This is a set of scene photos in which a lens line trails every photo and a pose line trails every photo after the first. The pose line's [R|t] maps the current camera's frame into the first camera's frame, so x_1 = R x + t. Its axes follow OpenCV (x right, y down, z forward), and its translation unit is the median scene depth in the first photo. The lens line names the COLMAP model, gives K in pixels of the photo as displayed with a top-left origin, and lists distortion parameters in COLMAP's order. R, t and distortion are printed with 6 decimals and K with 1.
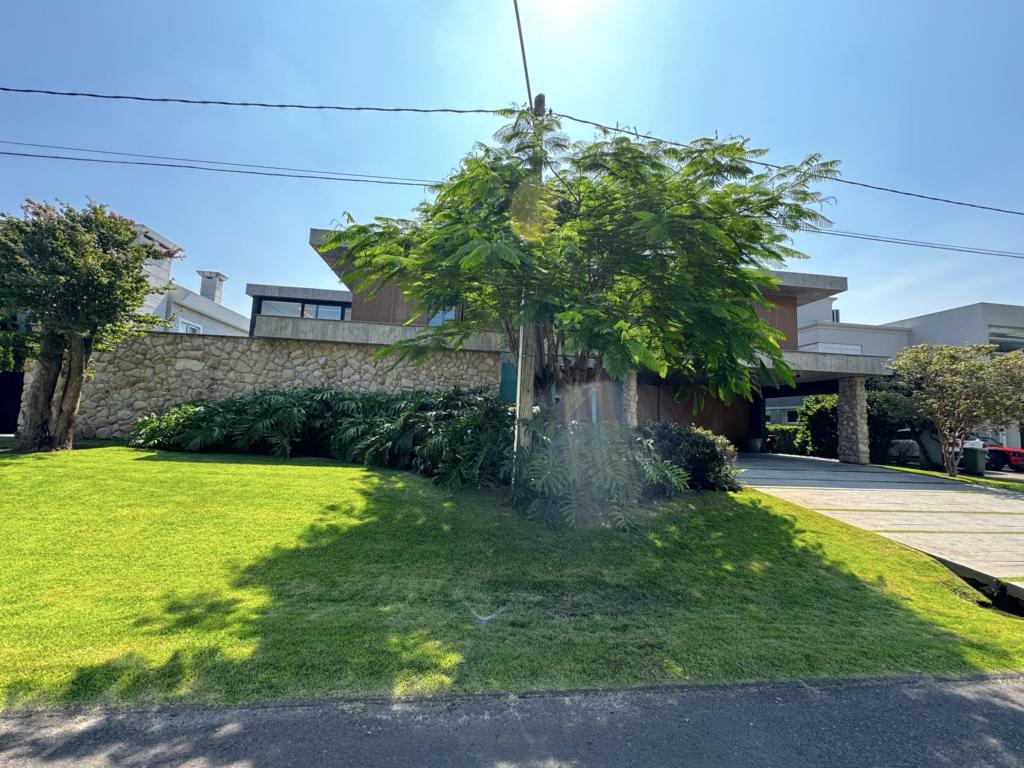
lens RADIAL K [[406.9, 0, 512.0], [0, 406.9, 384.0], [0, 0, 1]] dist [0.001041, -0.000012]
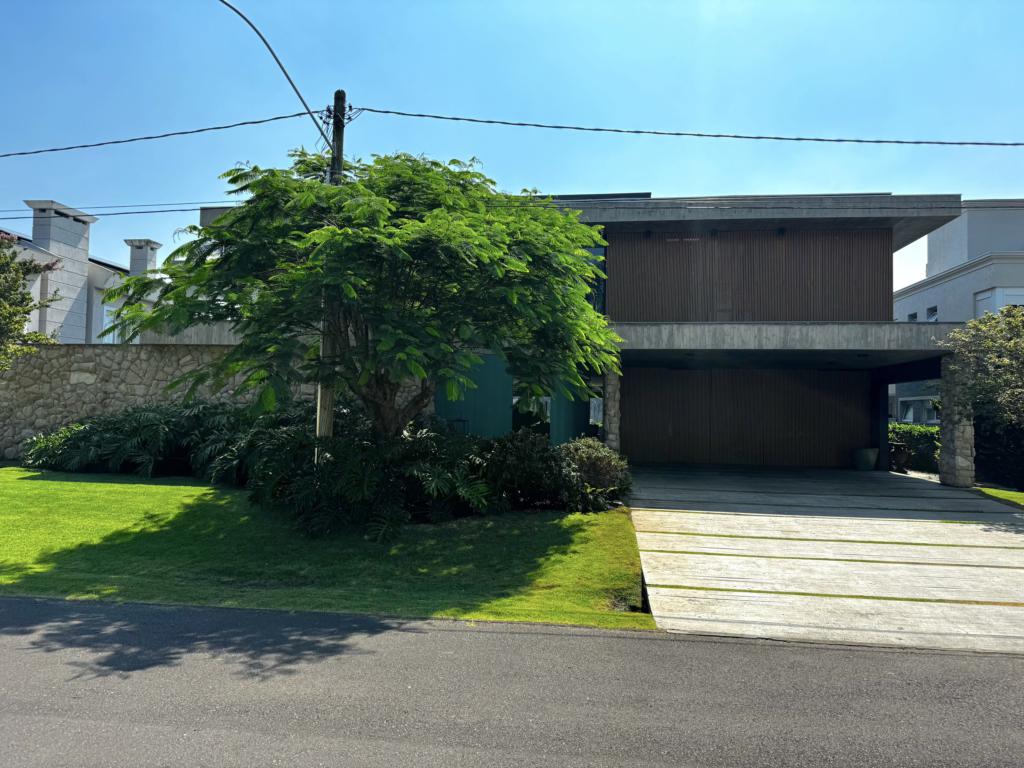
lens RADIAL K [[723.7, 0, 512.0], [0, 723.7, 384.0], [0, 0, 1]] dist [0.001225, -0.000472]
pose [[0.971093, -0.033603, -0.236325, 0.538625], [0.043503, 0.998375, 0.036803, -0.052095], [0.234704, -0.046020, 0.970977, -0.362204]]
